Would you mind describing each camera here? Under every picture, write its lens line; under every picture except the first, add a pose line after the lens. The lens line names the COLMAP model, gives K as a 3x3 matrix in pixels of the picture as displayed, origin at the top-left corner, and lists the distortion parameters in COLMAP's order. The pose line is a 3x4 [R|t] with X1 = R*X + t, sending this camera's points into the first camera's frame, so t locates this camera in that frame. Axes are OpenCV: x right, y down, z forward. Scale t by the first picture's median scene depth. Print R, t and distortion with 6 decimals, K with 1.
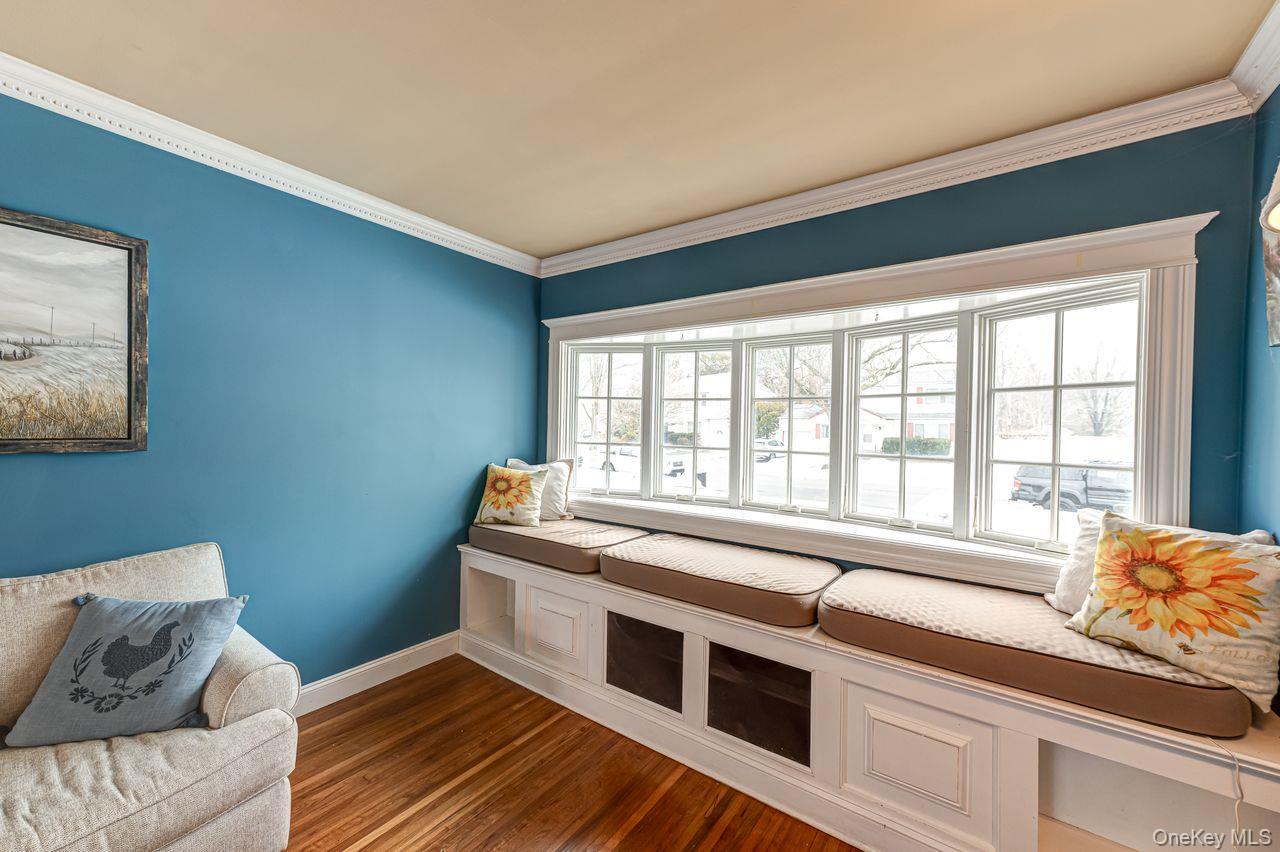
lens RADIAL K [[495.8, 0, 641.8], [0, 495.8, 432.3], [0, 0, 1]] dist [0.011192, -0.000095]
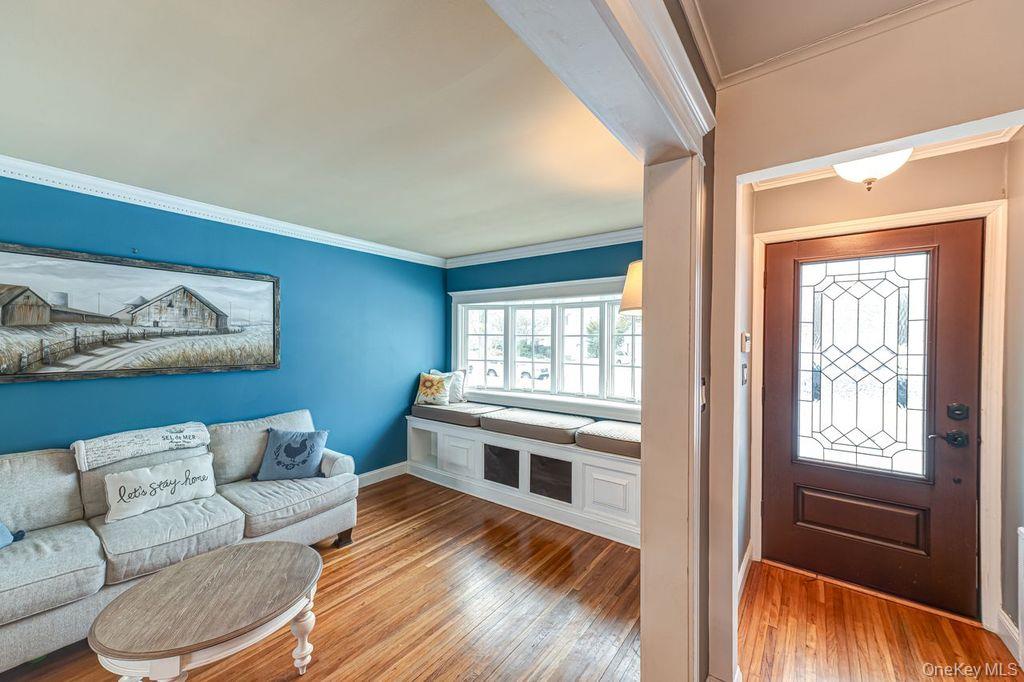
lens RADIAL K [[396.6, 0, 513.6], [0, 396.6, 342.8], [0, 0, 1]] dist [0.011192, -0.000095]
pose [[0.999808, -0.013004, -0.014689, 0.084754], [0.012919, 0.999899, -0.005854, -0.047311], [0.014764, 0.005664, 0.999875, -0.655541]]
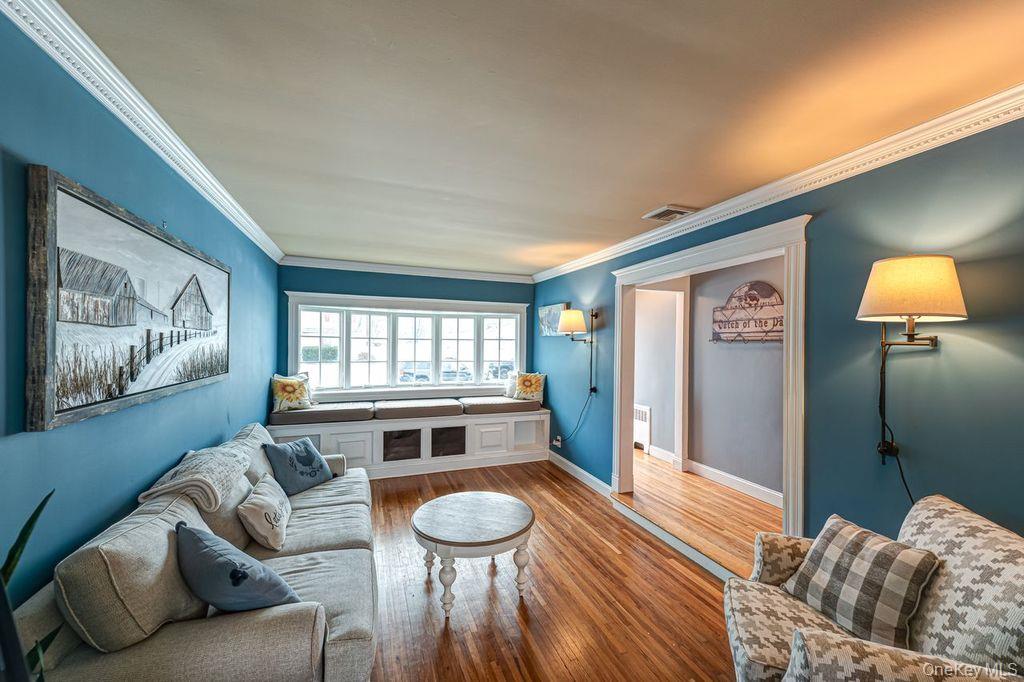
lens RADIAL K [[396.6, 0, 514.4], [0, 396.6, 341.4], [0, 0, 1]] dist [0.011192, -0.000095]
pose [[0.543227, -0.007982, 0.839548, -1.368850], [0.008733, 0.999954, 0.003856, -0.079542], [-0.839540, 0.005236, 0.543272, -0.588532]]
